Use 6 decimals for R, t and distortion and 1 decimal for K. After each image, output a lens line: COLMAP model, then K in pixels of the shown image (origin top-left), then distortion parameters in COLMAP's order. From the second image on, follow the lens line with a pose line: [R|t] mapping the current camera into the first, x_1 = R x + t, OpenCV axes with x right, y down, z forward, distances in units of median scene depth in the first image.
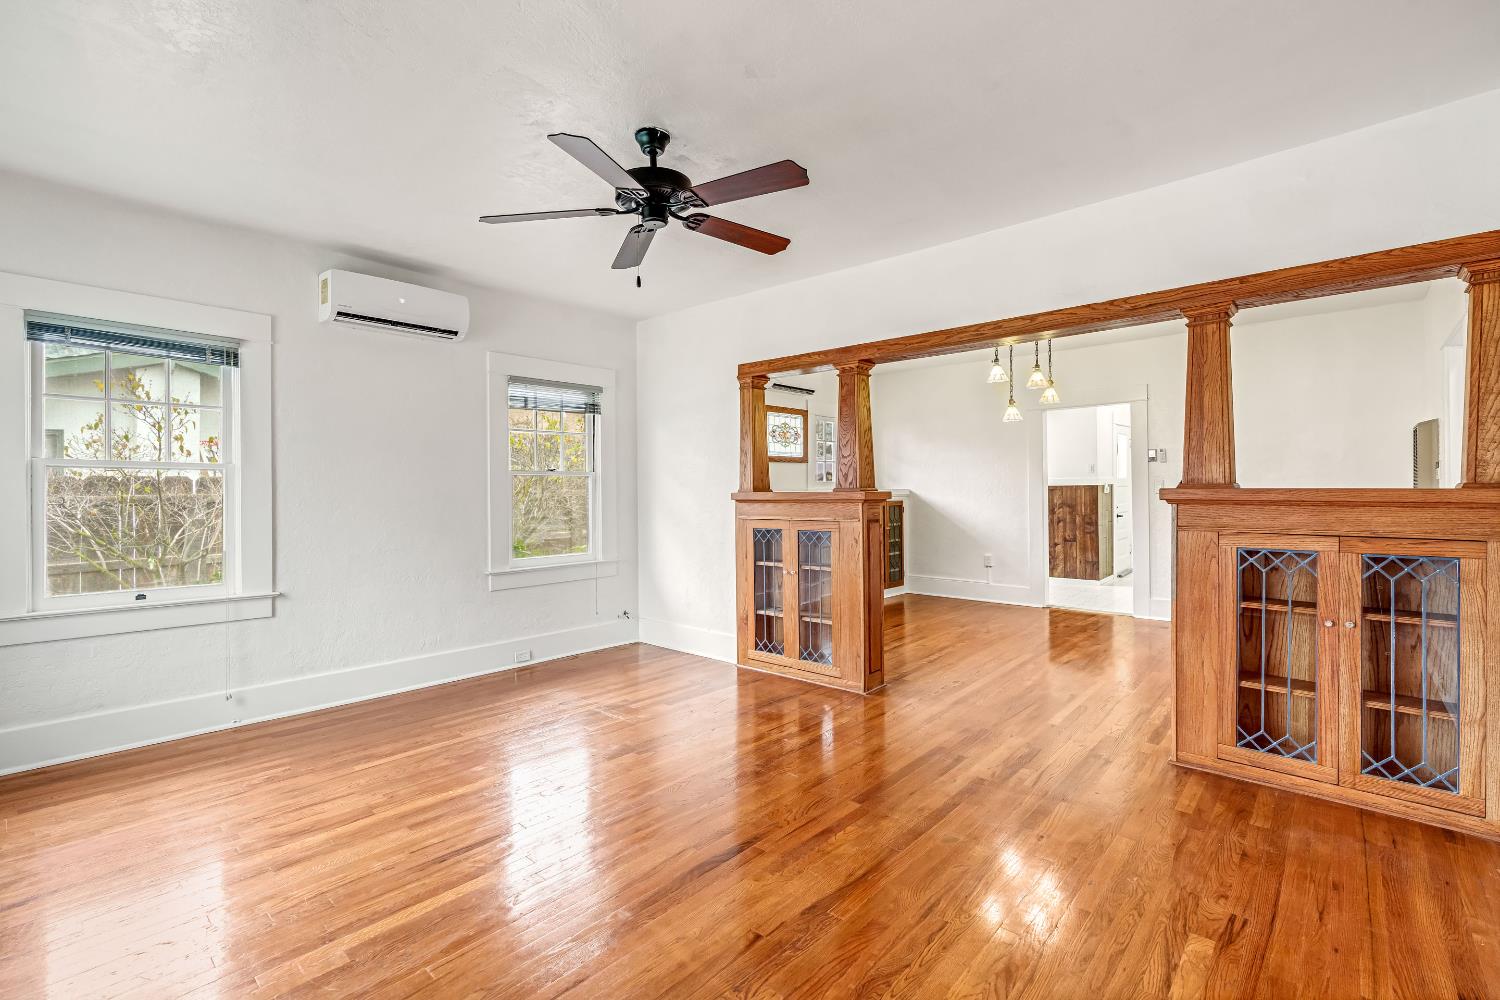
lens RADIAL K [[668.3, 0, 717.9], [0, 668.3, 491.9], [0, 0, 1]] dist [-0.014929, 0.000672]
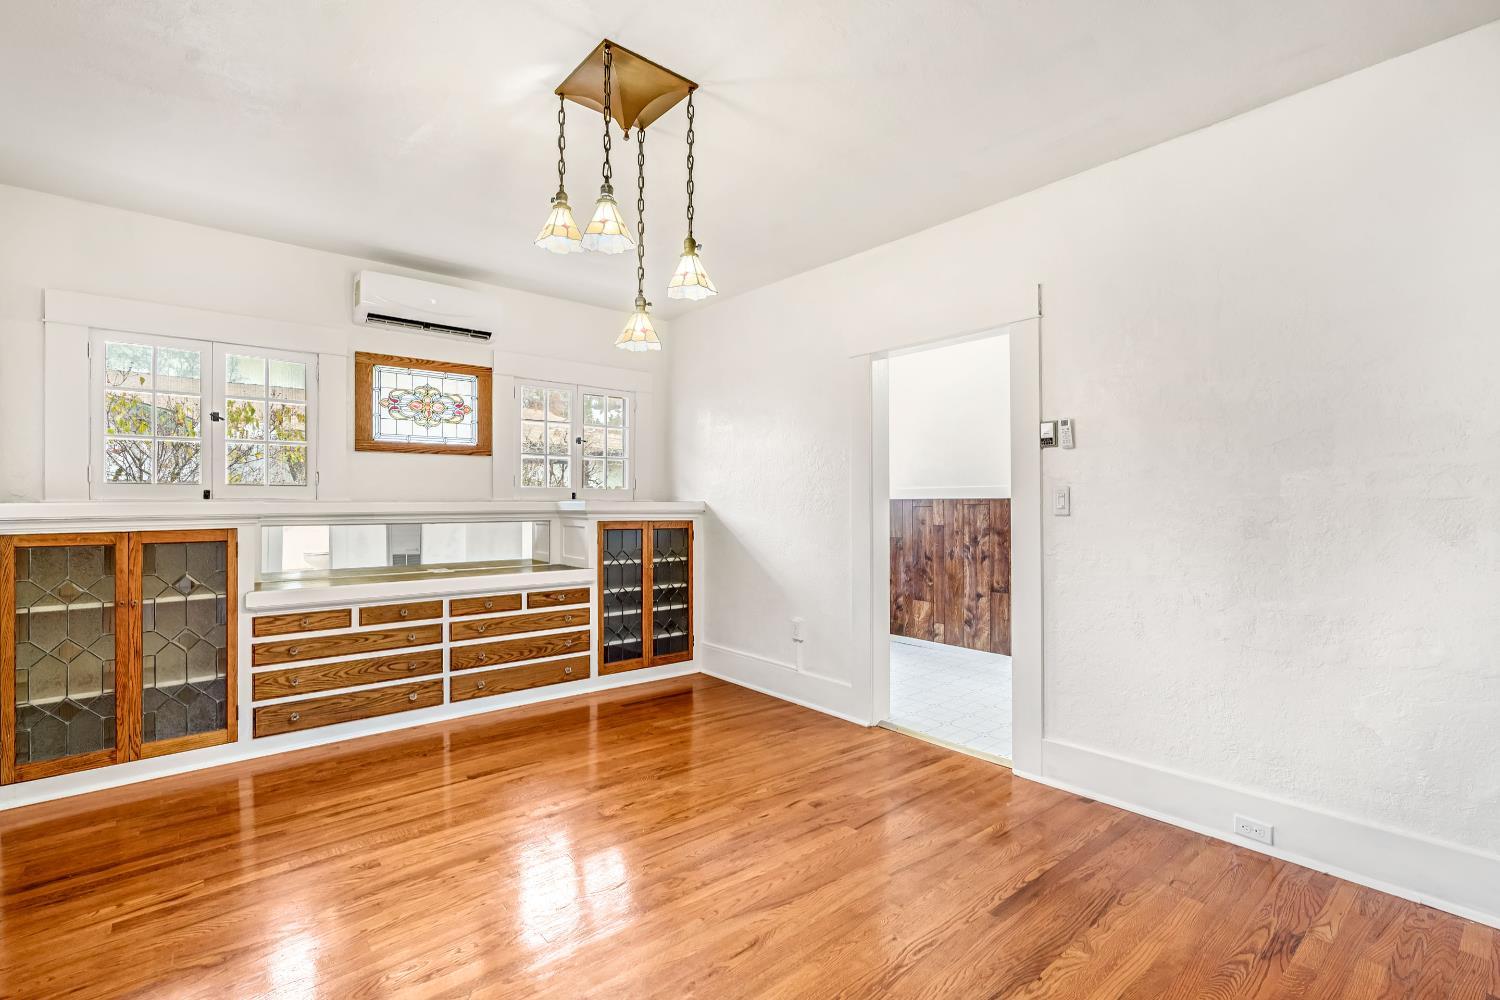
lens RADIAL K [[668.3, 0, 747.0], [0, 668.3, 499.8], [0, 0, 1]] dist [-0.014929, 0.000672]
pose [[0.991836, 0.008729, -0.127223, 0.438540], [-0.009209, 0.999953, -0.003180, -0.004325], [0.127189, 0.004326, 0.991869, 0.441908]]
